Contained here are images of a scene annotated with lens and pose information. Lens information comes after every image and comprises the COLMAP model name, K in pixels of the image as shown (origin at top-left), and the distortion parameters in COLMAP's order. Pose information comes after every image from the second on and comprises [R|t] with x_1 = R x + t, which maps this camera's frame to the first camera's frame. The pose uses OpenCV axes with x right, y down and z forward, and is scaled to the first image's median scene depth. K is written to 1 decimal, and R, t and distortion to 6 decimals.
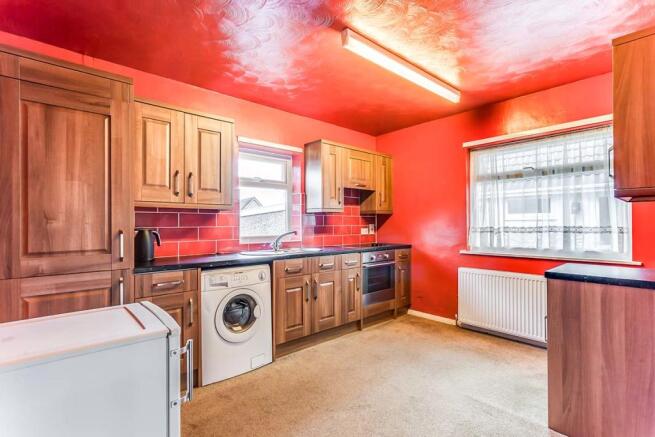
lens RADIAL K [[318.3, 0, 335.5], [0, 318.3, 219.1], [0, 0, 1]] dist [0.000193, 0.000118]
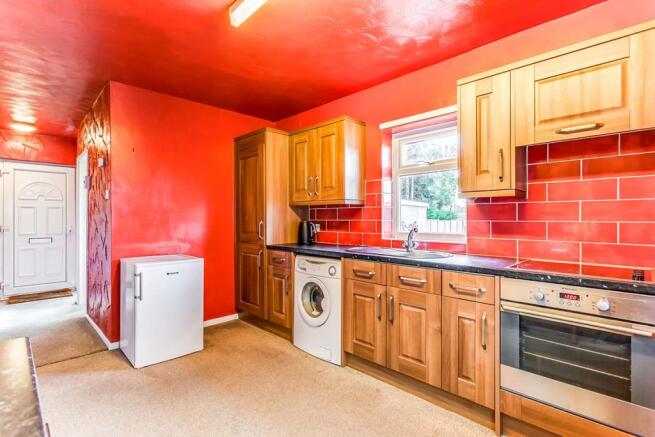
lens RADIAL K [[318.3, 0, 335.5], [0, 318.3, 219.1], [0, 0, 1]] dist [0.000193, 0.000118]
pose [[0.049864, 0.007798, -0.998726, 0.666820], [0.013651, 0.999871, 0.008488, 0.010517], [0.998663, -0.014056, 0.049751, 0.867052]]
